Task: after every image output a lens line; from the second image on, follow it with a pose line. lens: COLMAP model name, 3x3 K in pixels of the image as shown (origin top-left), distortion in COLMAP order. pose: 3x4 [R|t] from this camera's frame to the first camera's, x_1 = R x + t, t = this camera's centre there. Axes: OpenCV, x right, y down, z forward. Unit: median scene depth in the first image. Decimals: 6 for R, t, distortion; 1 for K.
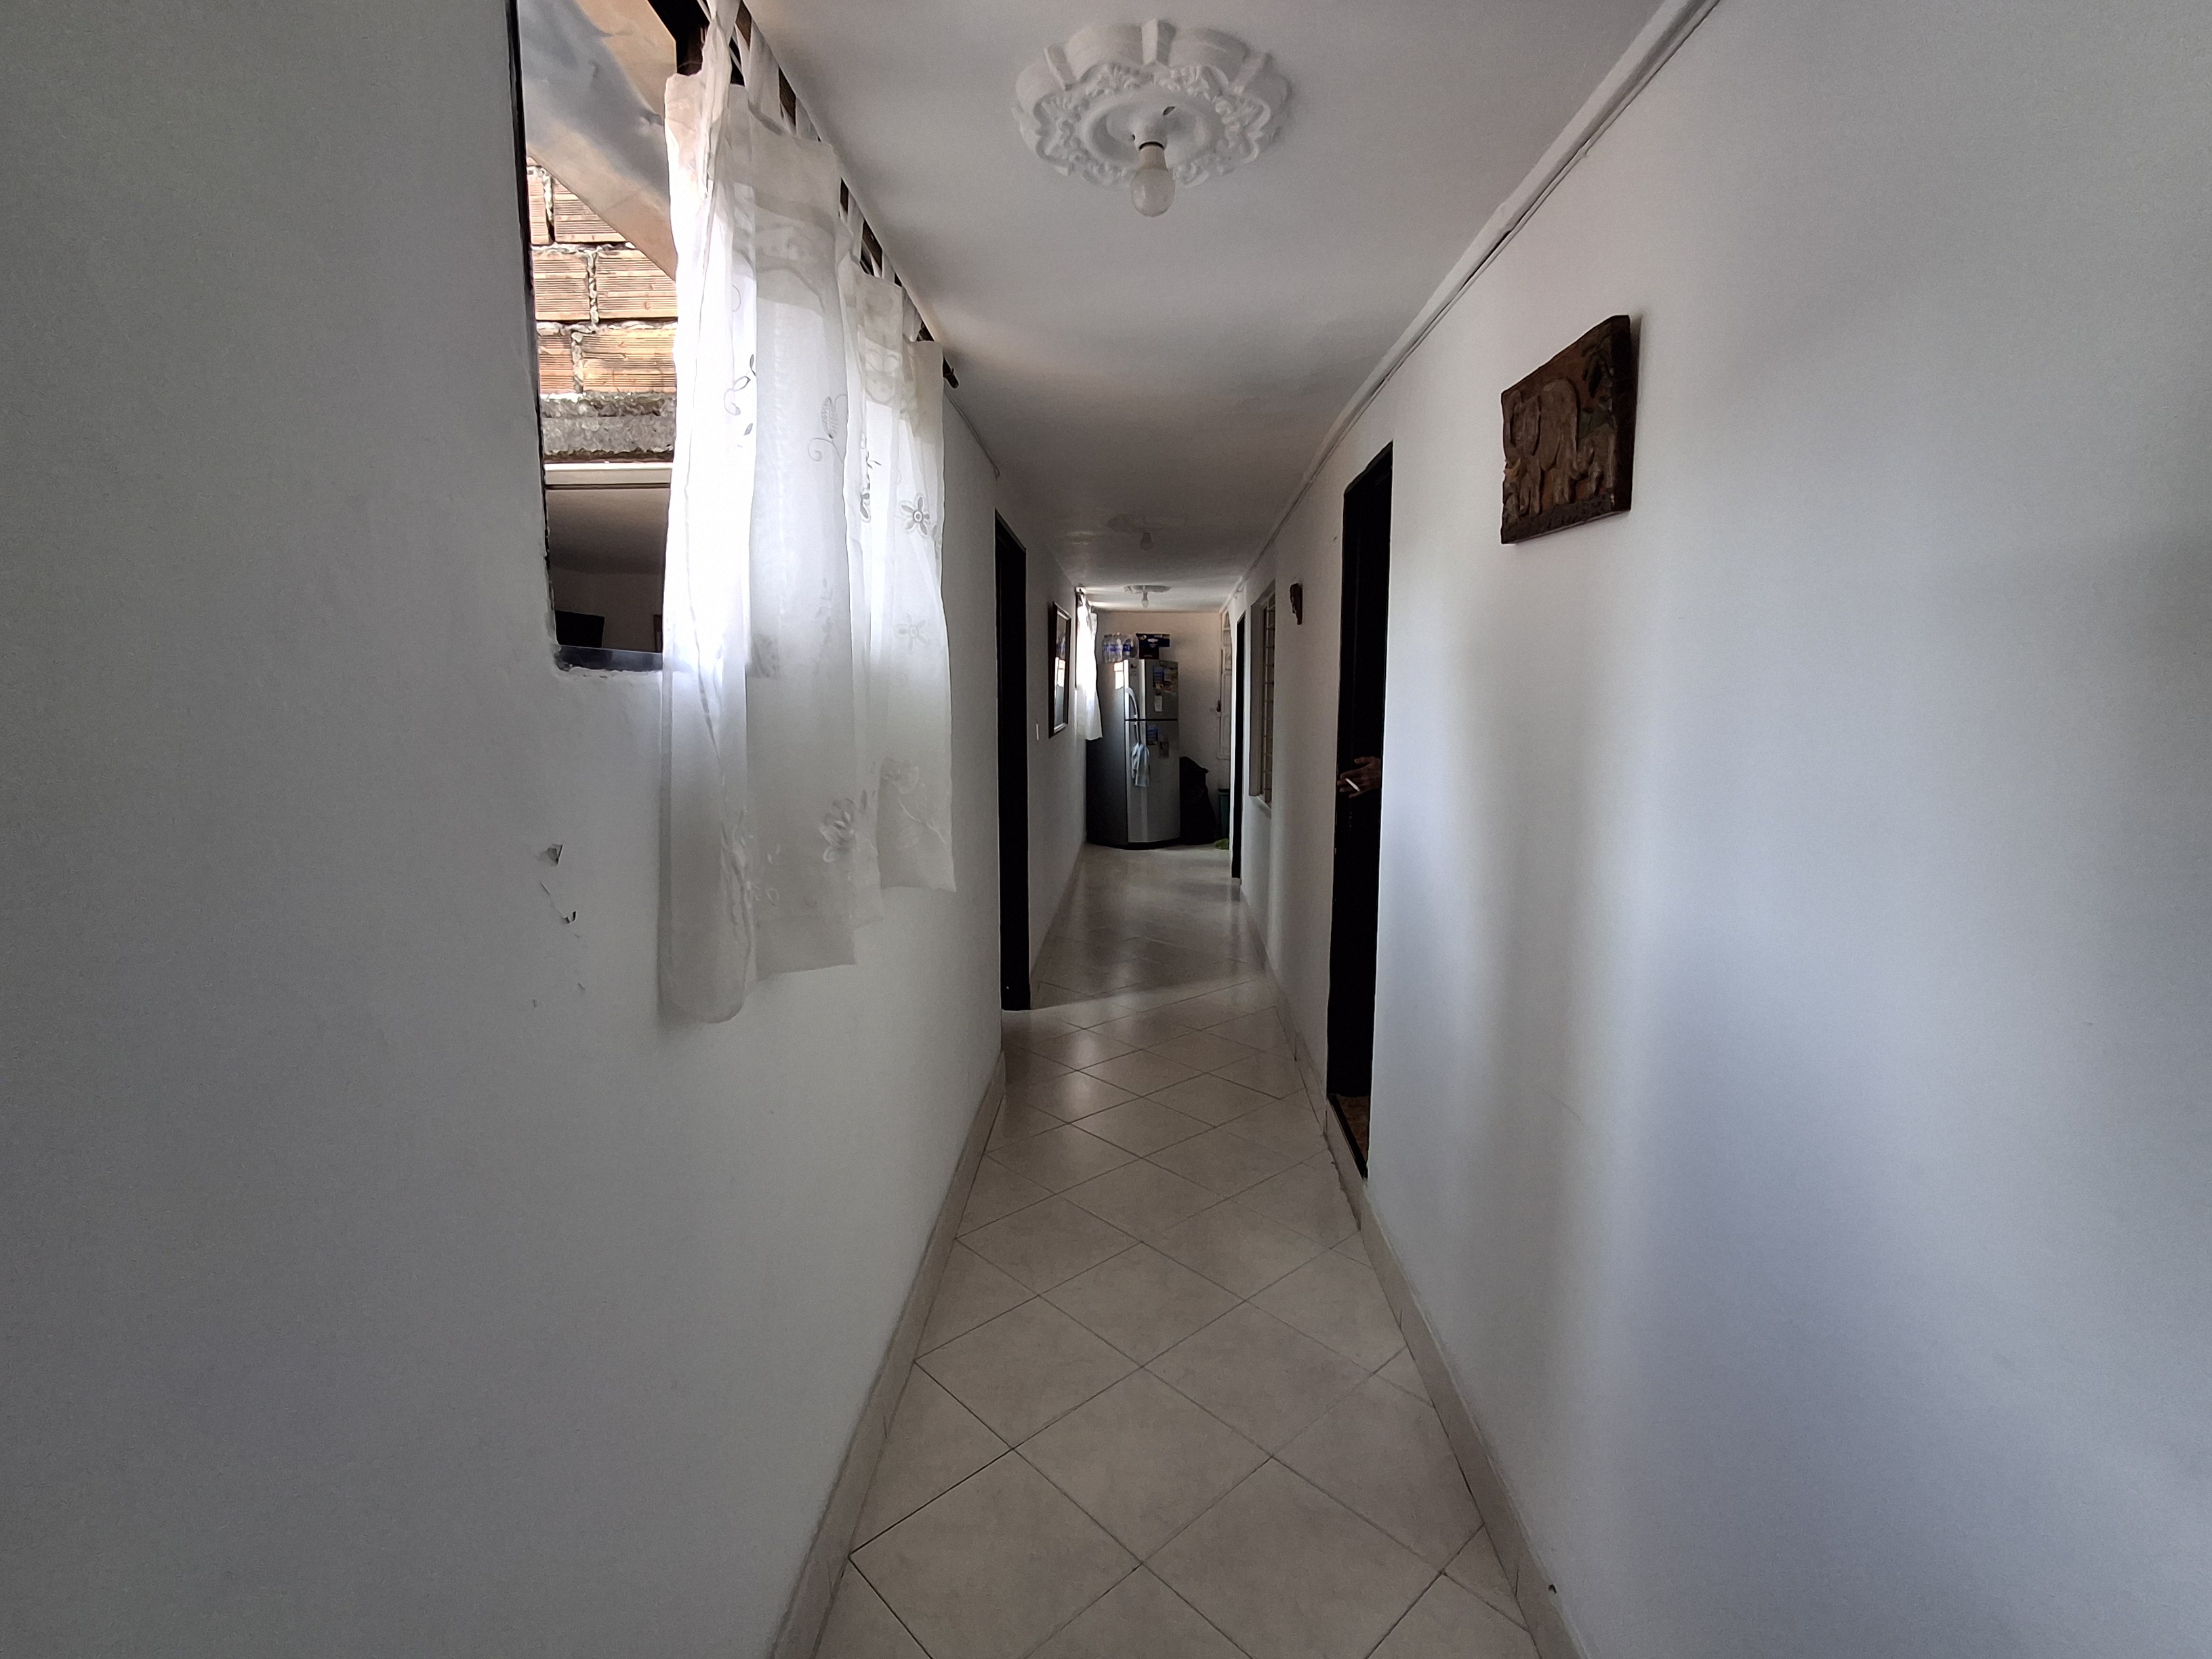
lens RADIAL K [[1028.4, 0, 1111.0], [0, 1028.4, 830.8], [0, 0, 1]] dist [-0.004703, 0.018273]
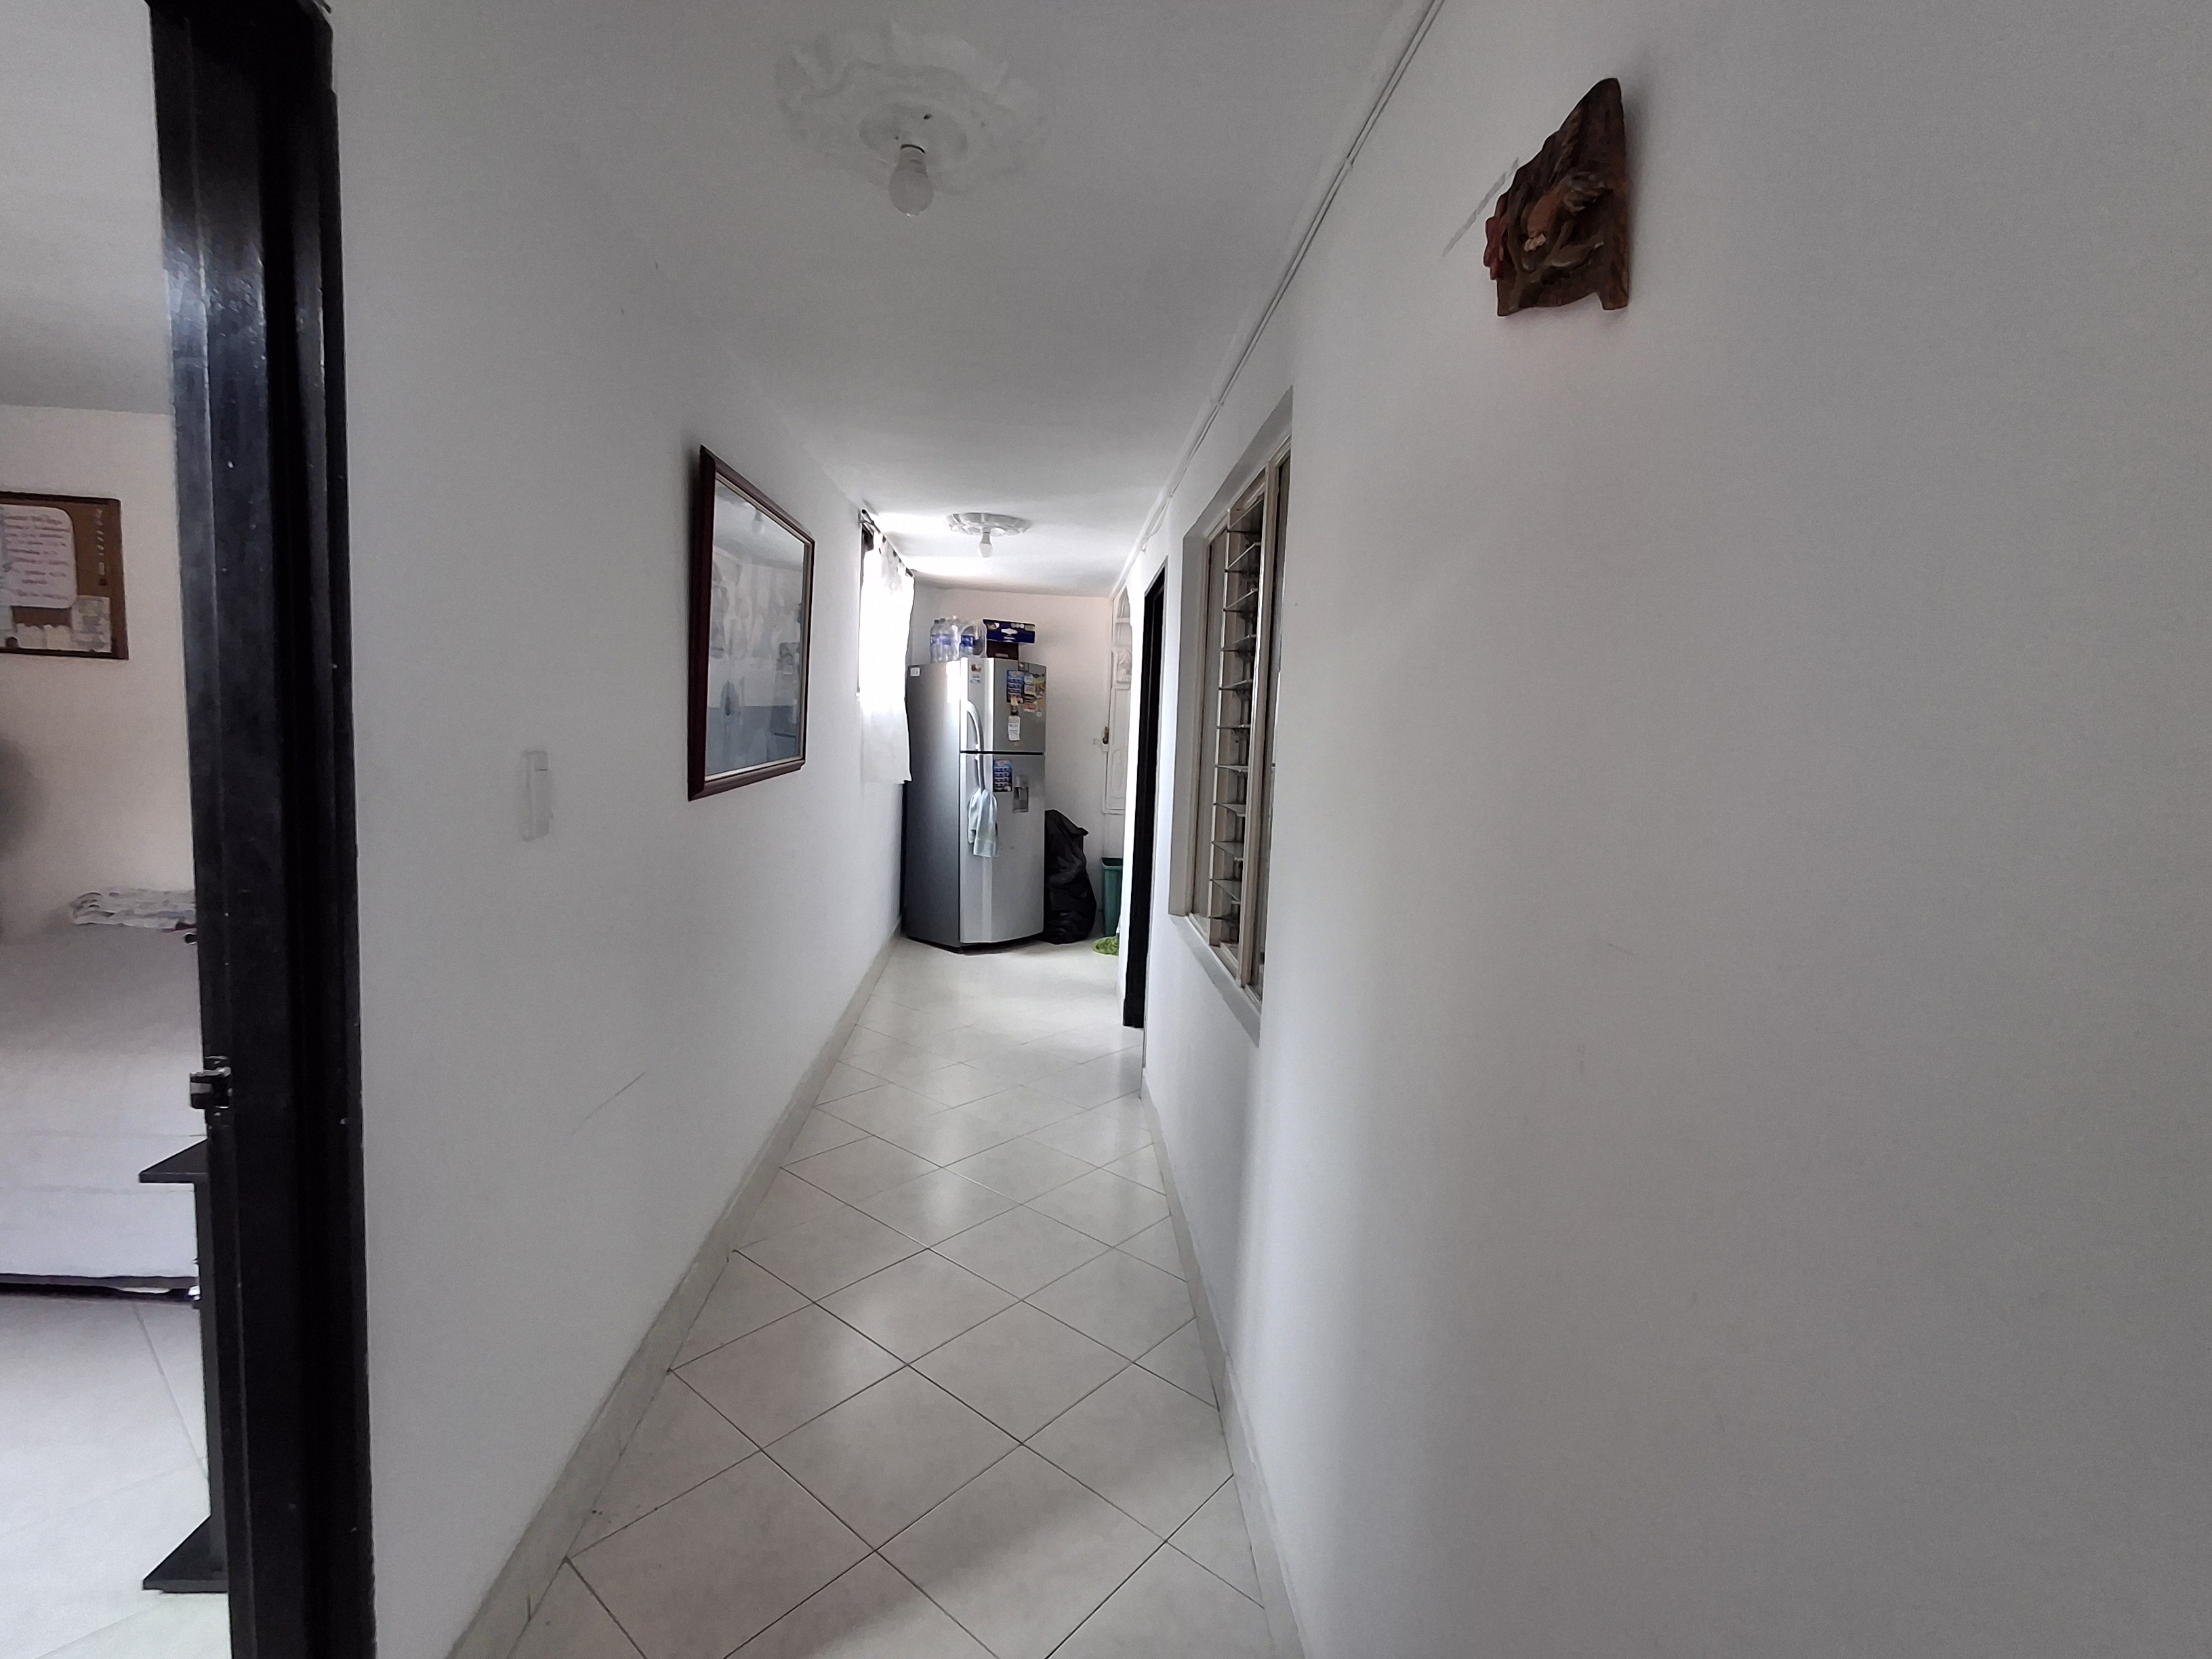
lens RADIAL K [[1024.0, 0, 1098.5], [0, 1024.0, 840.3], [0, 0, 1]] dist [-0.002071, 0.006014]
pose [[0.993725, 0.028080, 0.108270, 0.031282], [-0.026178, 0.999478, -0.018949, -0.042429], [-0.108746, 0.015996, 0.993941, 0.356970]]
